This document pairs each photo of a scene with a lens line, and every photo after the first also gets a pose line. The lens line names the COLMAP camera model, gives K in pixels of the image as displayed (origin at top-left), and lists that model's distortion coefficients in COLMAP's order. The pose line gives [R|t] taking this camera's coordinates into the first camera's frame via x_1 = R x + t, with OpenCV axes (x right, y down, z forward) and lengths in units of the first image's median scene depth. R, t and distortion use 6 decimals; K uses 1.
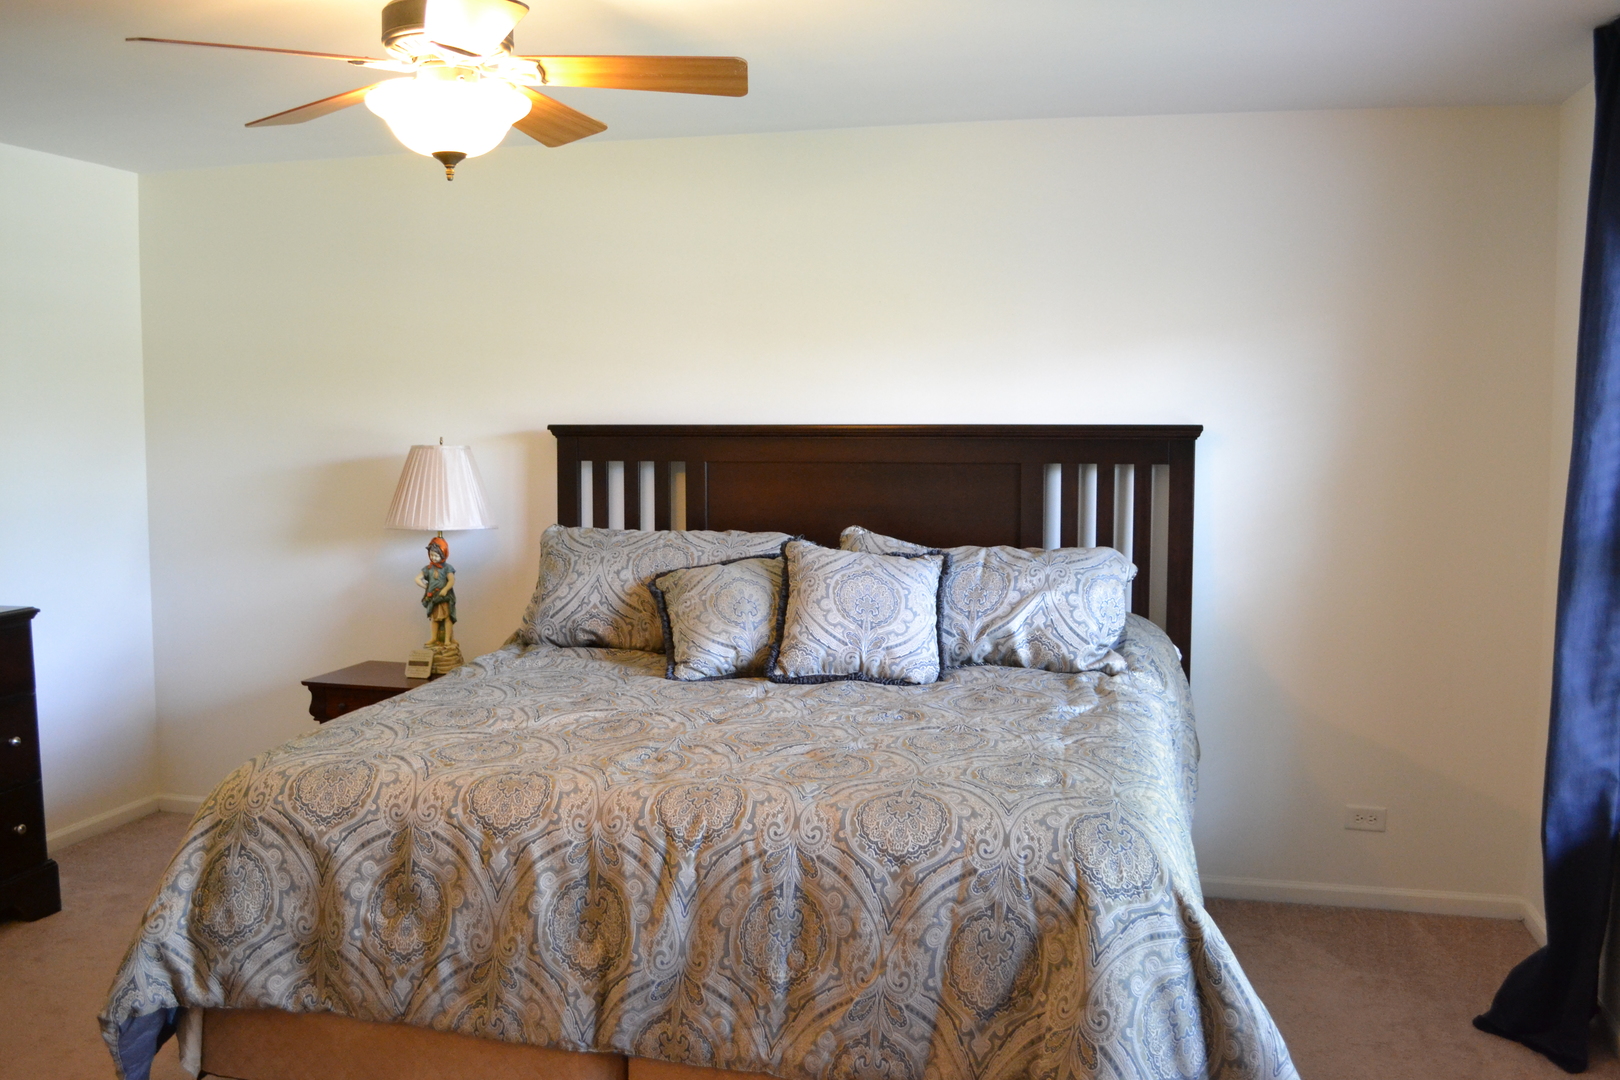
lens RADIAL K [[1428.8, 0, 810.0], [0, 1428.8, 540.0], [0, 0, 1]] dist [-0.068732, 0.007468]
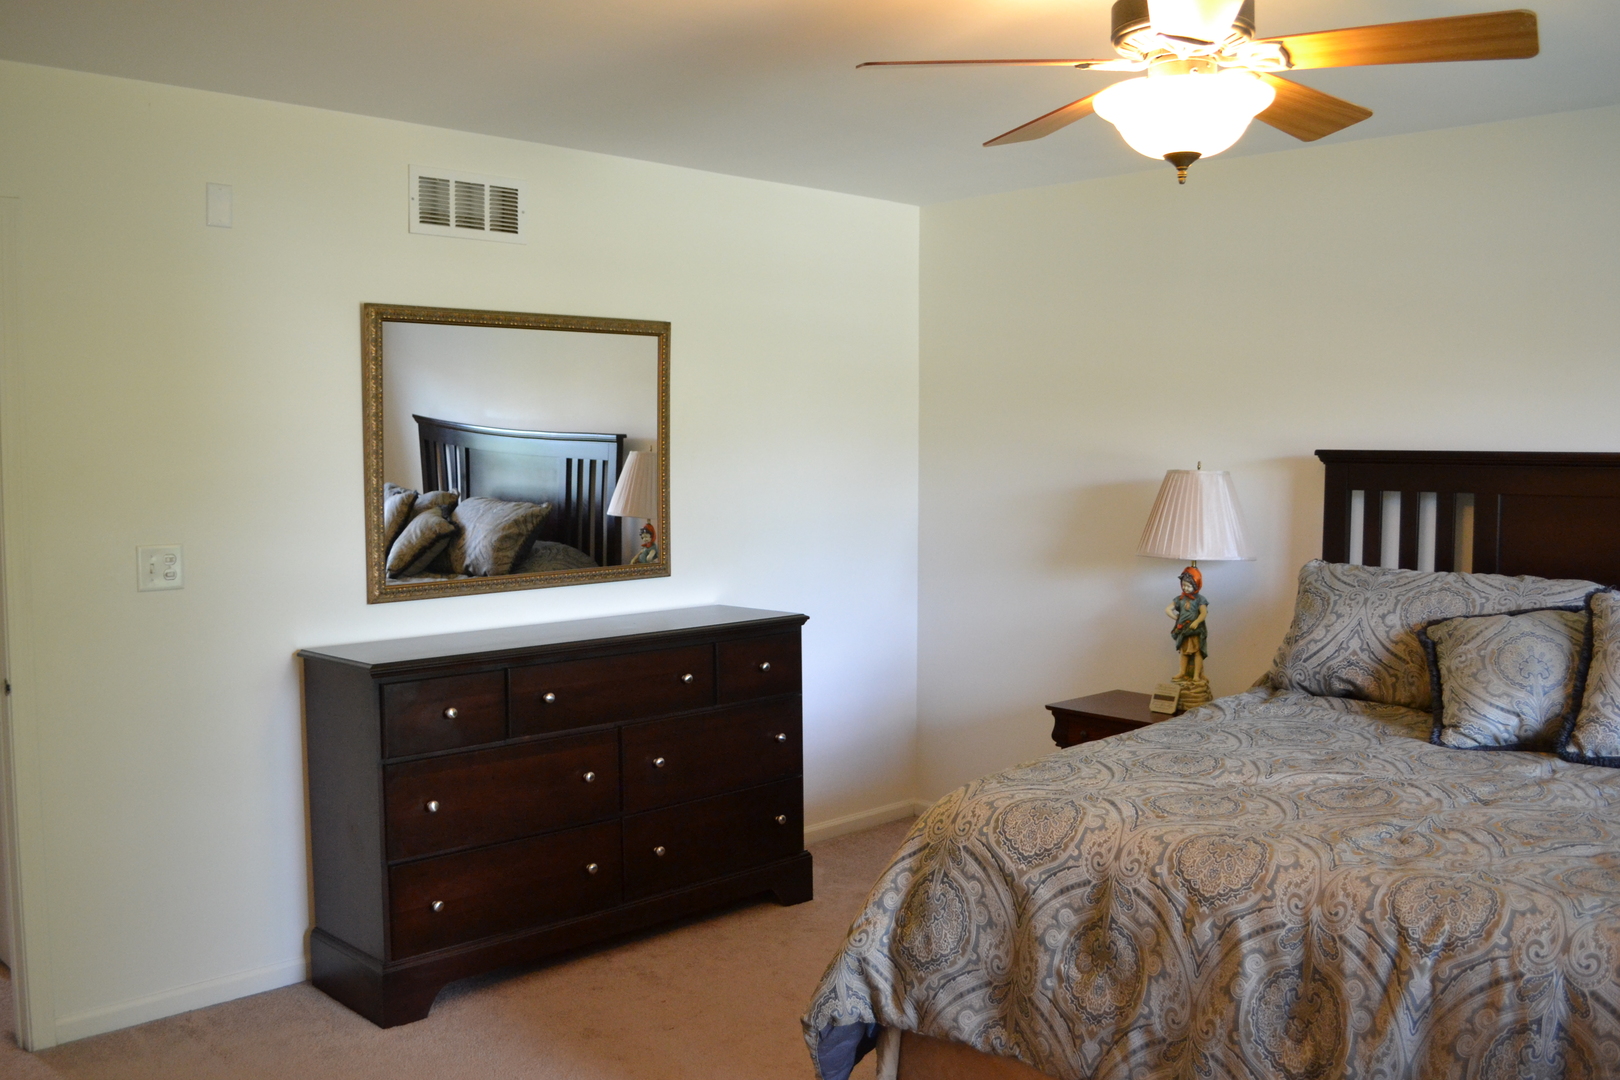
lens RADIAL K [[1428.8, 0, 810.0], [0, 1428.8, 540.0], [0, 0, 1]] dist [-0.068732, 0.007468]
pose [[0.852773, 0.038190, -0.520883, 0.026785], [-0.046610, 0.998908, -0.003069, -0.008658], [0.520198, 0.026896, 0.853622, 0.093614]]
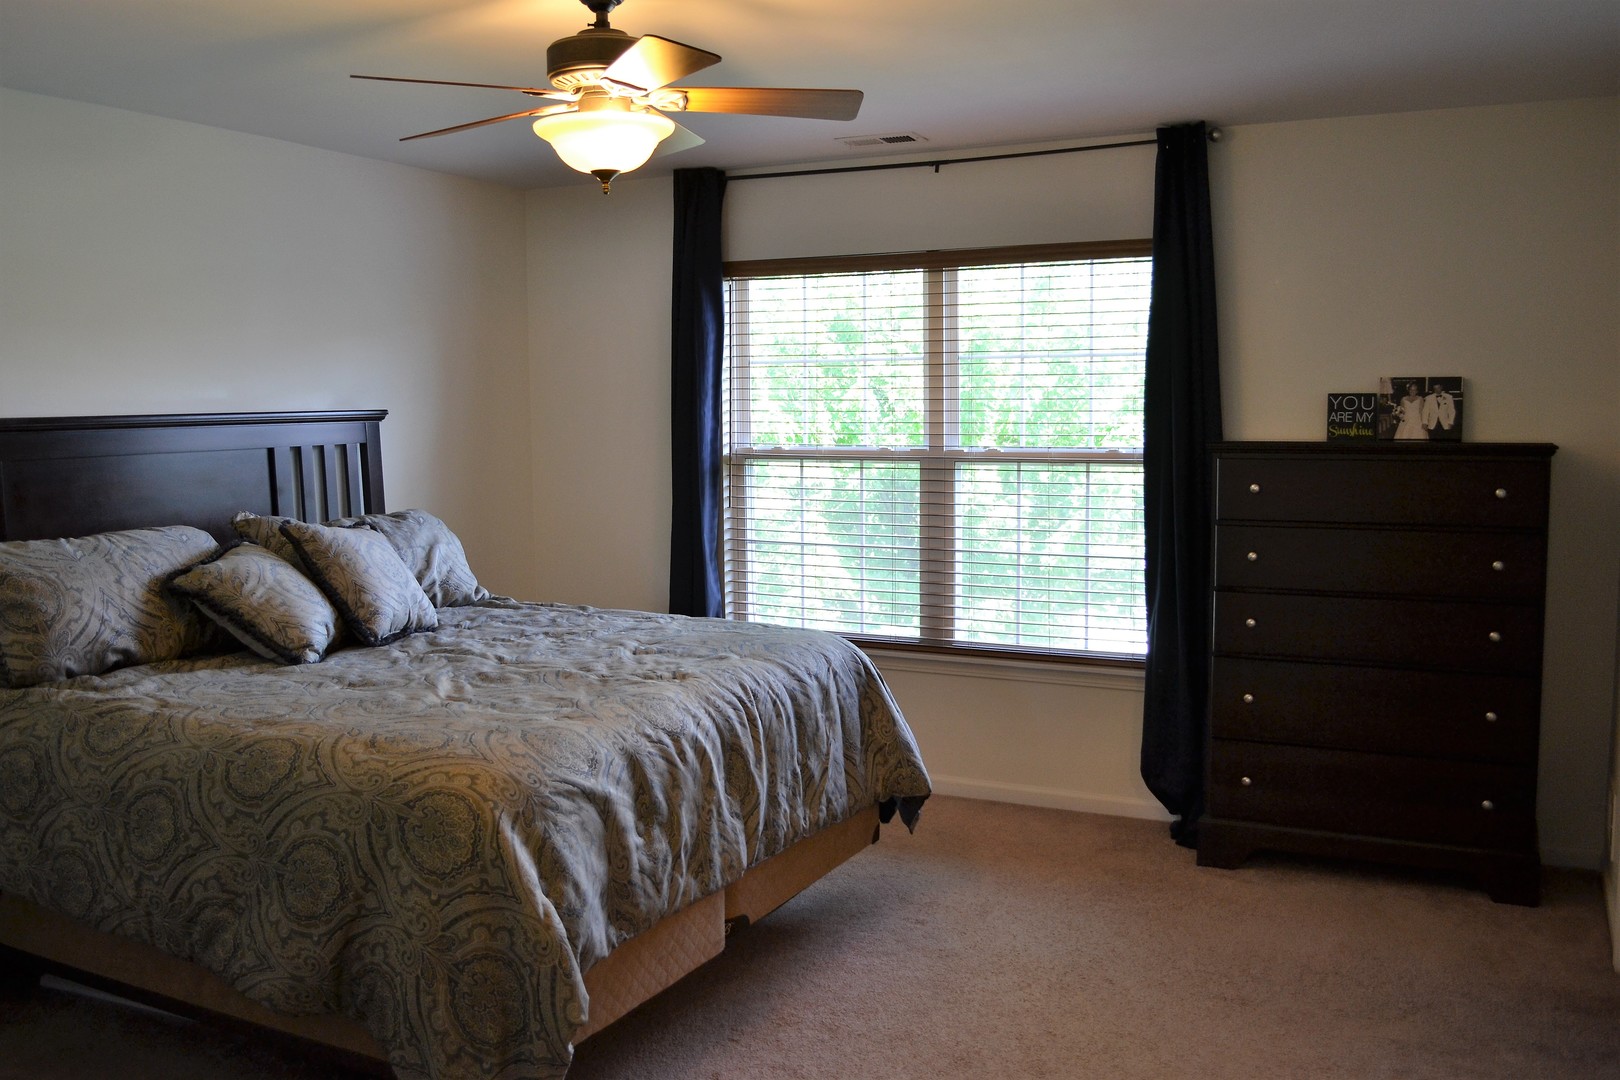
lens RADIAL K [[1428.8, 0, 810.0], [0, 1428.8, 540.0], [0, 0, 1]] dist [-0.068732, 0.007468]
pose [[0.228207, -0.097430, 0.968726, -1.346455], [0.093360, 0.992585, 0.077837, -0.046967], [-0.969126, 0.072677, 0.235611, 0.576203]]
